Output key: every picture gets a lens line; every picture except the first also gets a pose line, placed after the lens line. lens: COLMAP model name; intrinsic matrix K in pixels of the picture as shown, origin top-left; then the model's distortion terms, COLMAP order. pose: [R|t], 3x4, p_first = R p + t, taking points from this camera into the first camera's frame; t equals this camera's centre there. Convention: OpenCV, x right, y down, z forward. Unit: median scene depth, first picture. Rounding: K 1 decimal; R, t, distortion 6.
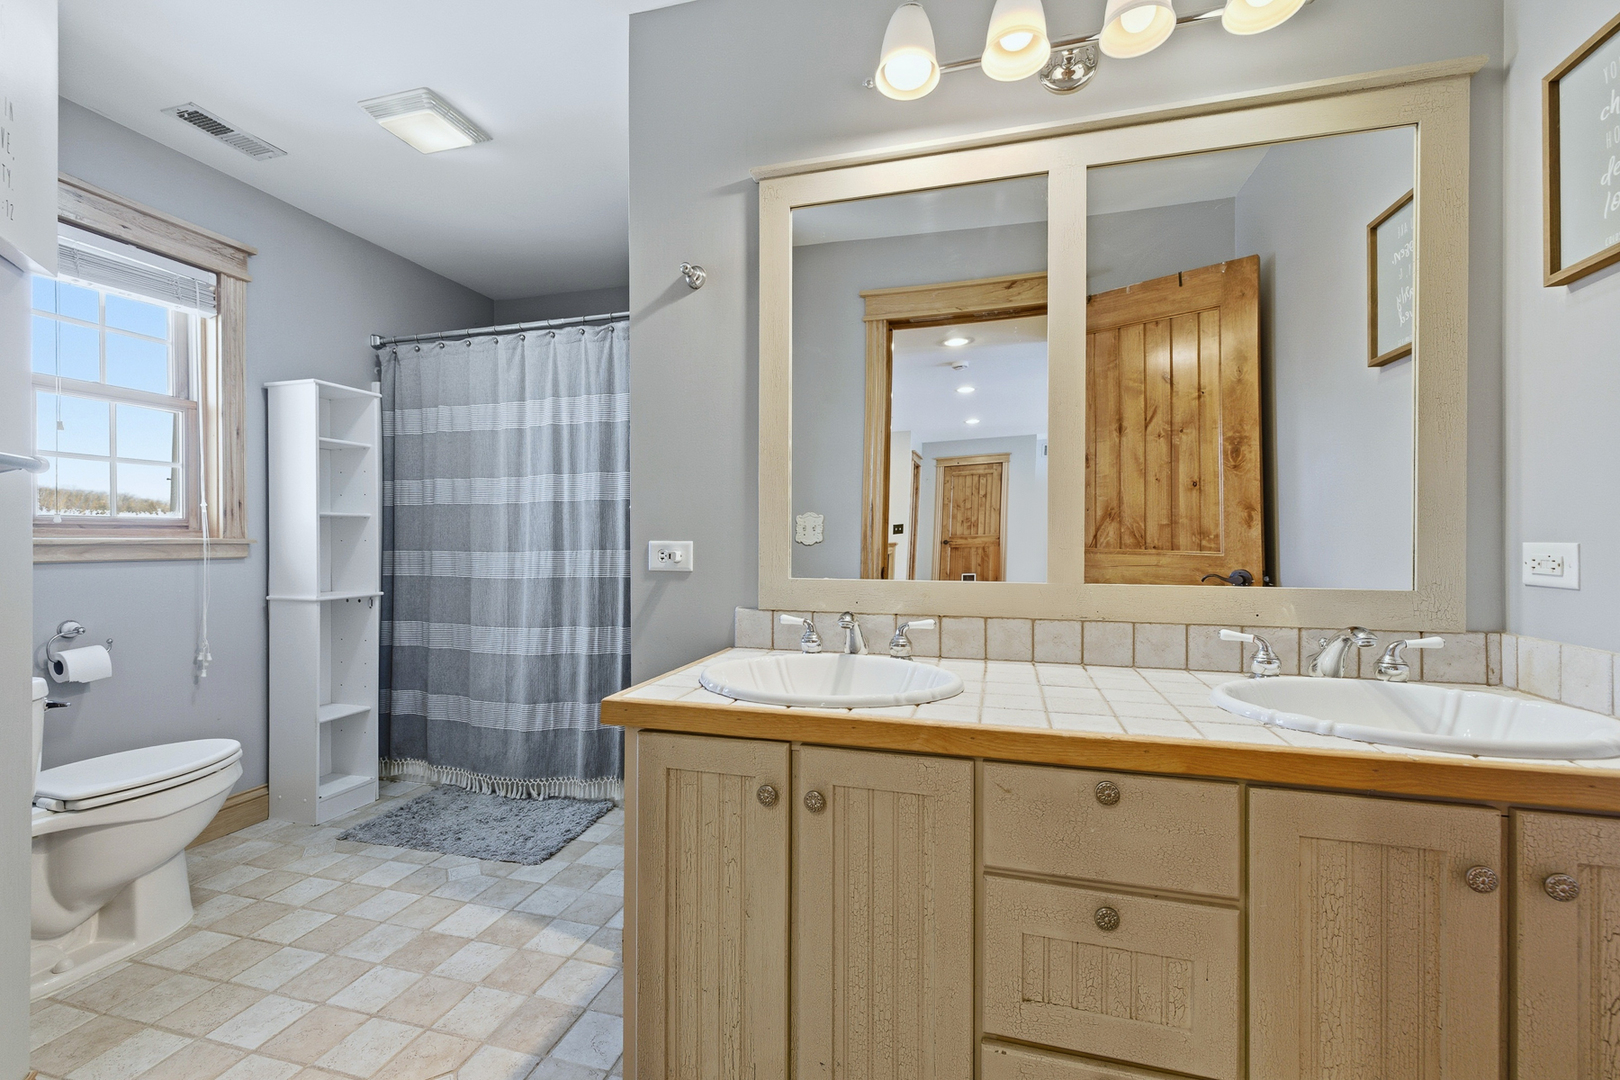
lens RADIAL K [[681.0, 0, 808.5], [0, 681.0, 540.3], [0, 0, 1]] dist [0.009847, -0.000388]
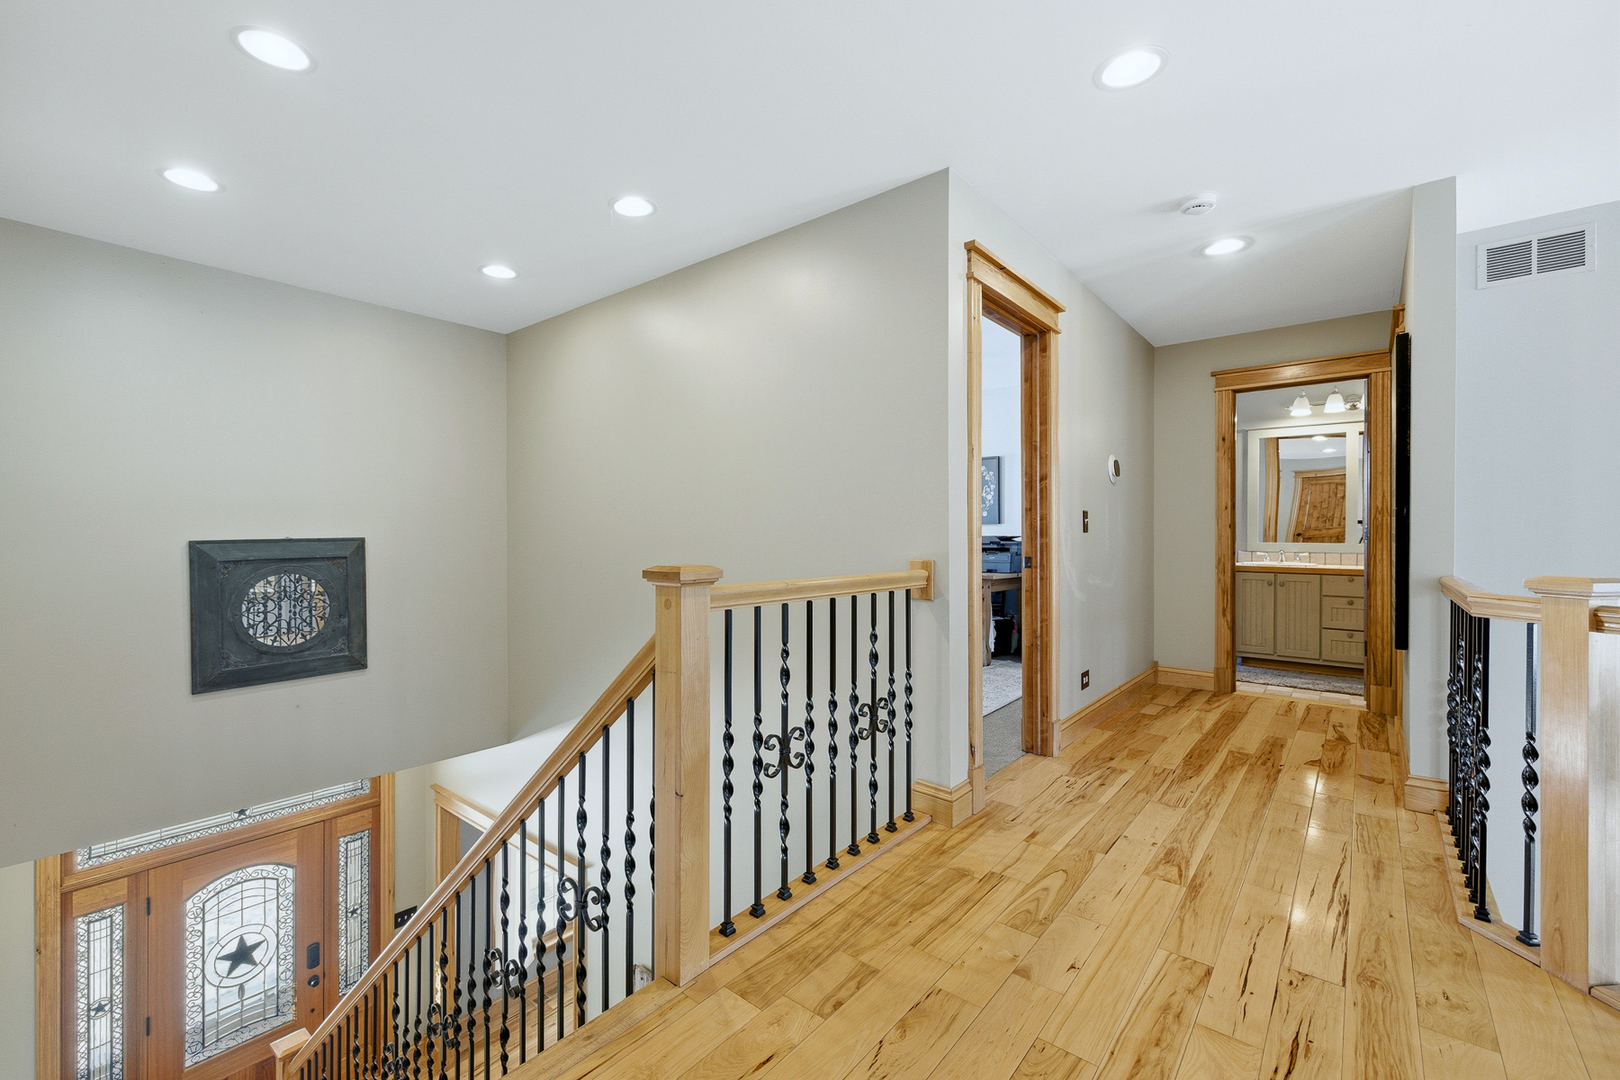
lens RADIAL K [[681.0, 0, 813.2], [0, 681.0, 534.2], [0, 0, 1]] dist [0.009847, -0.000388]
pose [[0.913565, -0.002309, -0.406685, -0.349711], [0.003642, 0.999990, 0.002503, -0.002979], [0.406676, -0.003768, 0.913565, -1.601655]]
